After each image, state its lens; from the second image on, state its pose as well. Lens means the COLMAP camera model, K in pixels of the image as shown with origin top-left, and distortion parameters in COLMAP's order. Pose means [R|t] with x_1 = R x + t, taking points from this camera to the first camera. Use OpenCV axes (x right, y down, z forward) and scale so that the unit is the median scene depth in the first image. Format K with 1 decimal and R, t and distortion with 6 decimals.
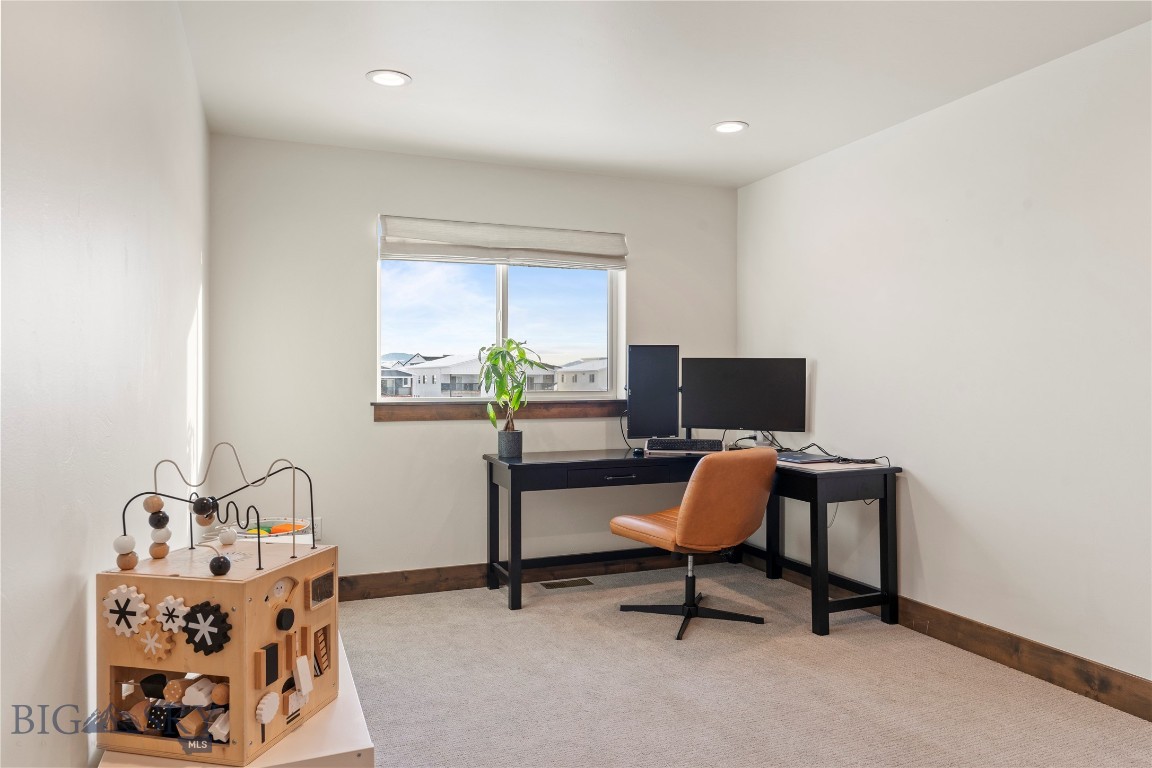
lens RADIAL K [[778.3, 0, 576.1], [0, 778.3, 382.2], [0, 0, 1]] dist [0.007959, 0.002043]
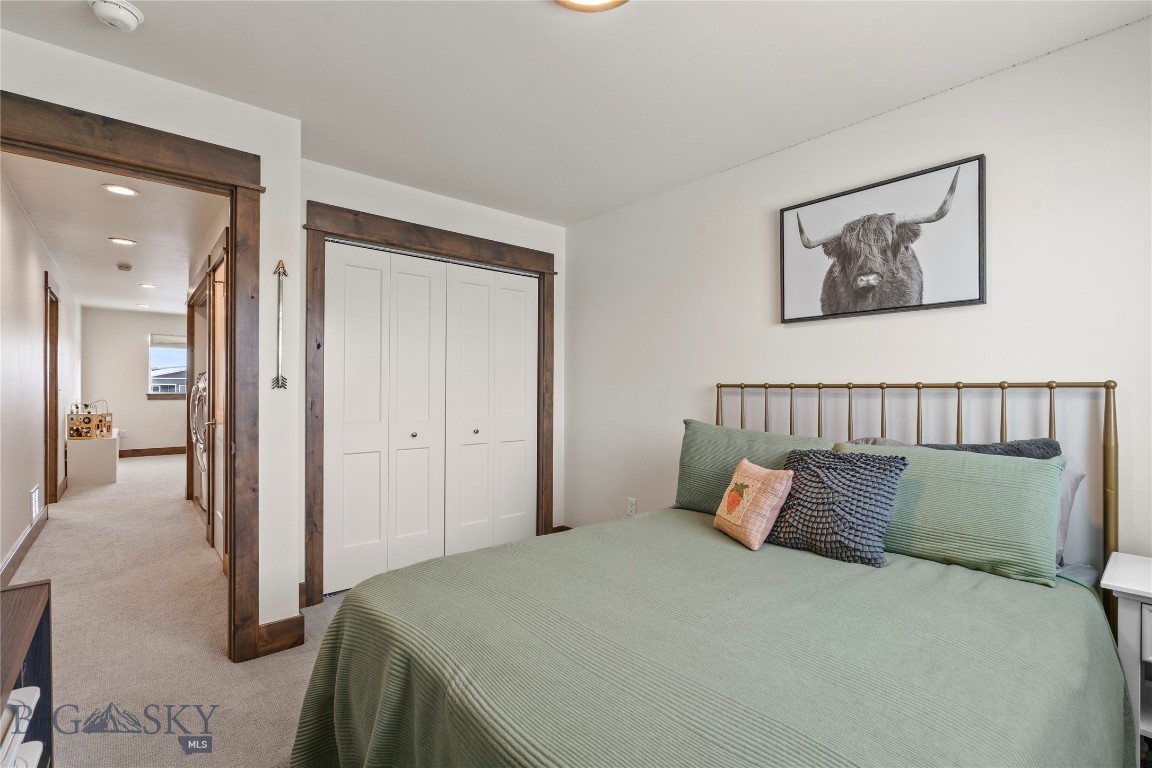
lens RADIAL K [[520.1, 0, 576.1], [0, 520.1, 384.2], [0, 0, 1]] dist [-0.009930, 0.004021]
pose [[0.943104, 0.000070, 0.332499, 2.068707], [0.002517, 0.999970, -0.007349, 0.024162], [-0.332490, 0.007767, 0.943075, -4.707897]]
